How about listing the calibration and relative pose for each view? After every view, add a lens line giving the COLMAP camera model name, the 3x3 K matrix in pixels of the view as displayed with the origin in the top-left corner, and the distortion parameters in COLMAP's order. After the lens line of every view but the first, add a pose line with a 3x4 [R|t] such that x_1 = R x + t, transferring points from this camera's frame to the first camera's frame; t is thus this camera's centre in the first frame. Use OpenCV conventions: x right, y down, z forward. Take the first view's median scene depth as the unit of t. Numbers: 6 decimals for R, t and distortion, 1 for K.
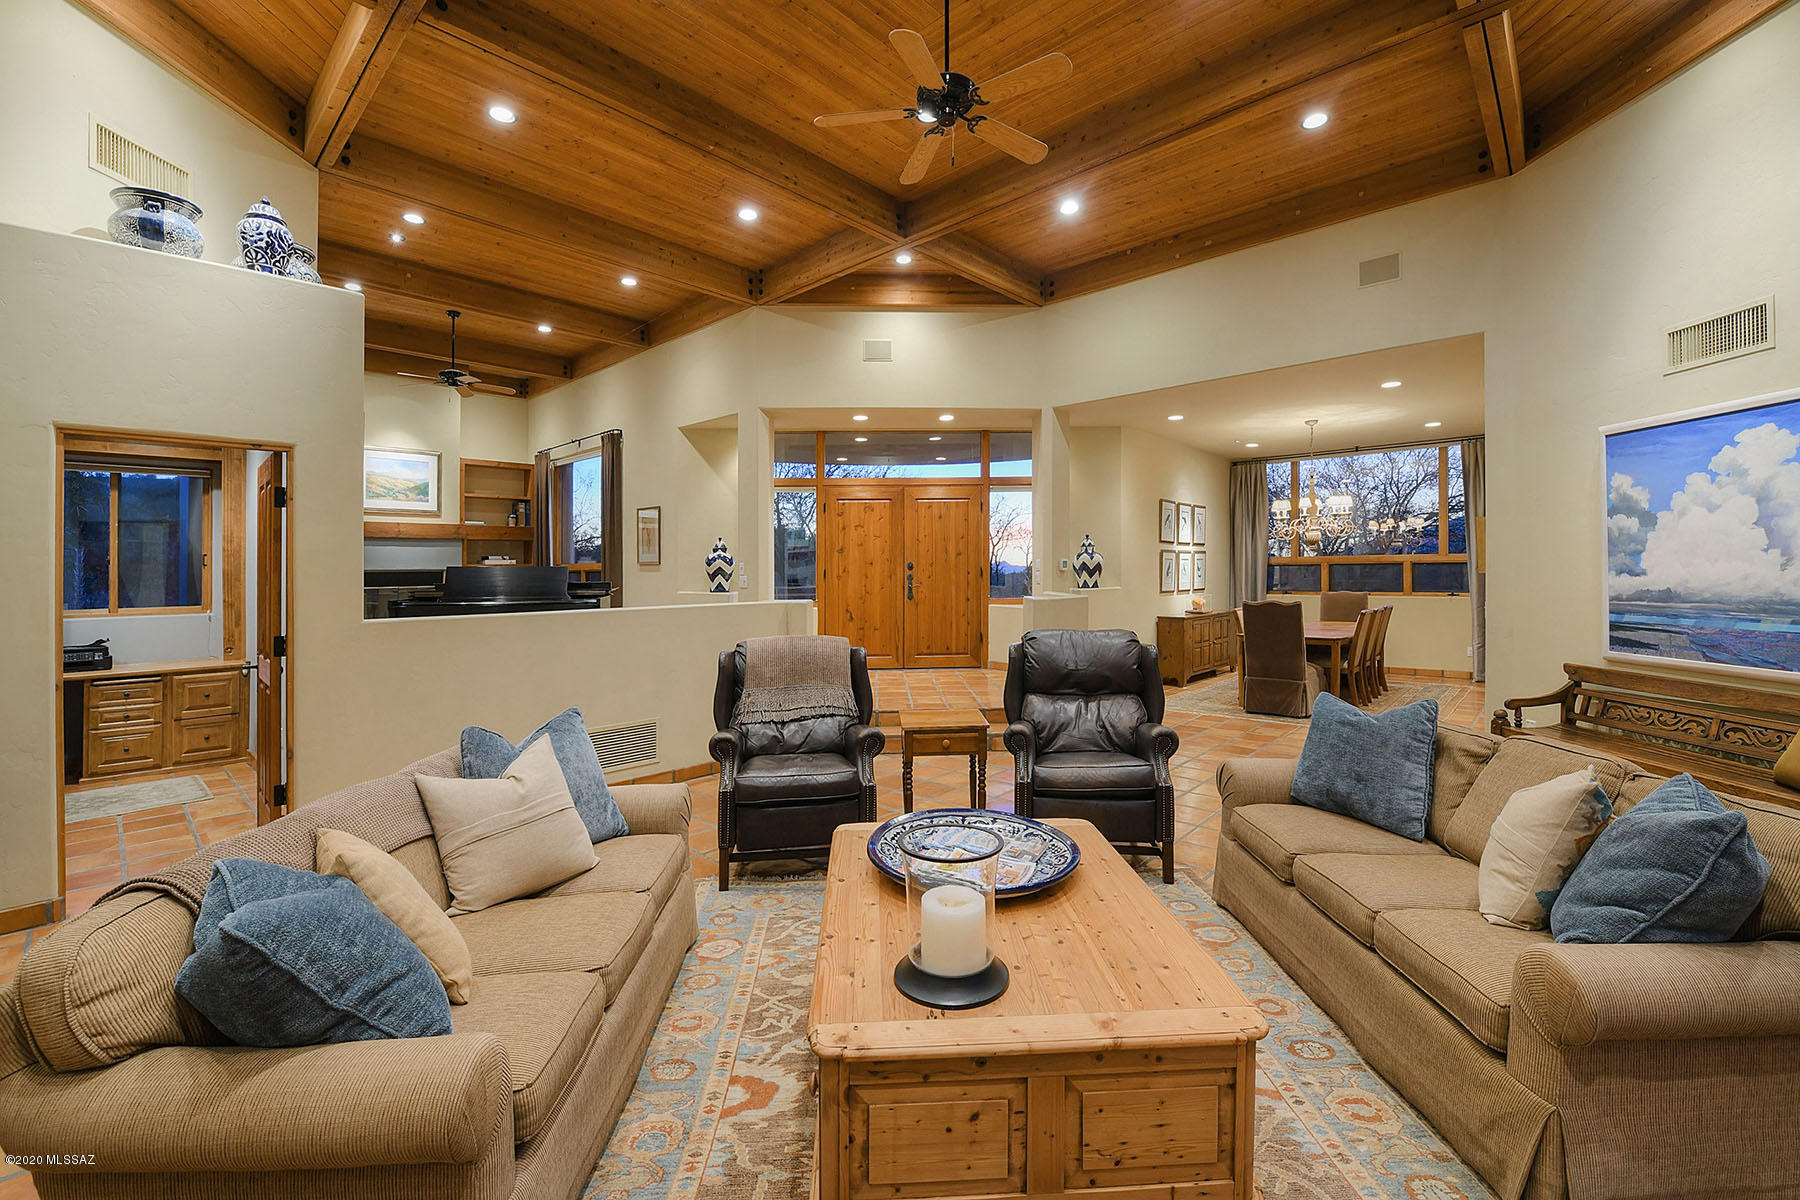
lens RADIAL K [[755.4, 0, 892.3], [0, 755.4, 593.8], [0, 0, 1]] dist [-0.002991, -0.000537]
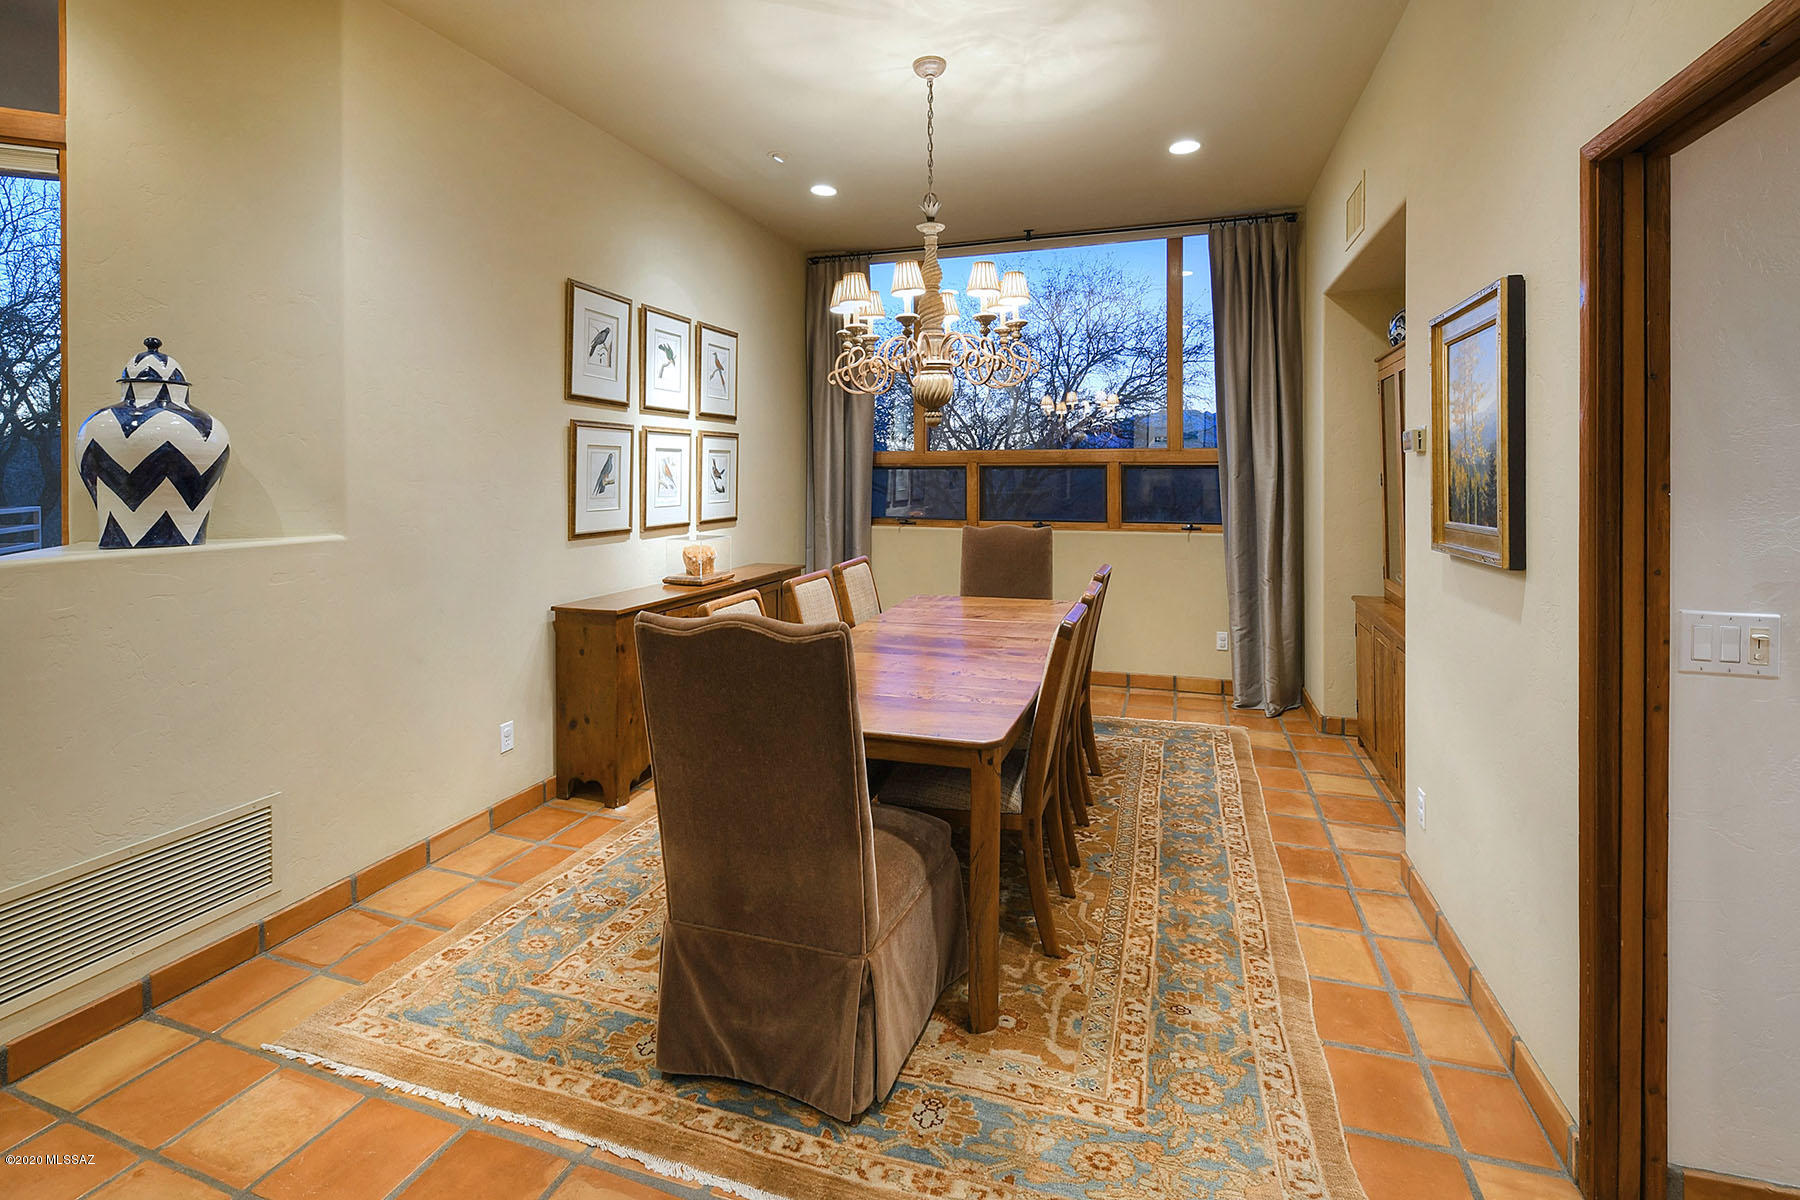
lens RADIAL K [[878.2, 0, 904.9], [0, 878.2, 497.3], [0, 0, 1]] dist [-0.010263, -0.001904]
pose [[0.909748, -0.004009, 0.415142, 0.313468], [0.005572, 0.999981, -0.002552, -0.018403], [-0.415124, 0.004635, 0.909753, 0.527240]]
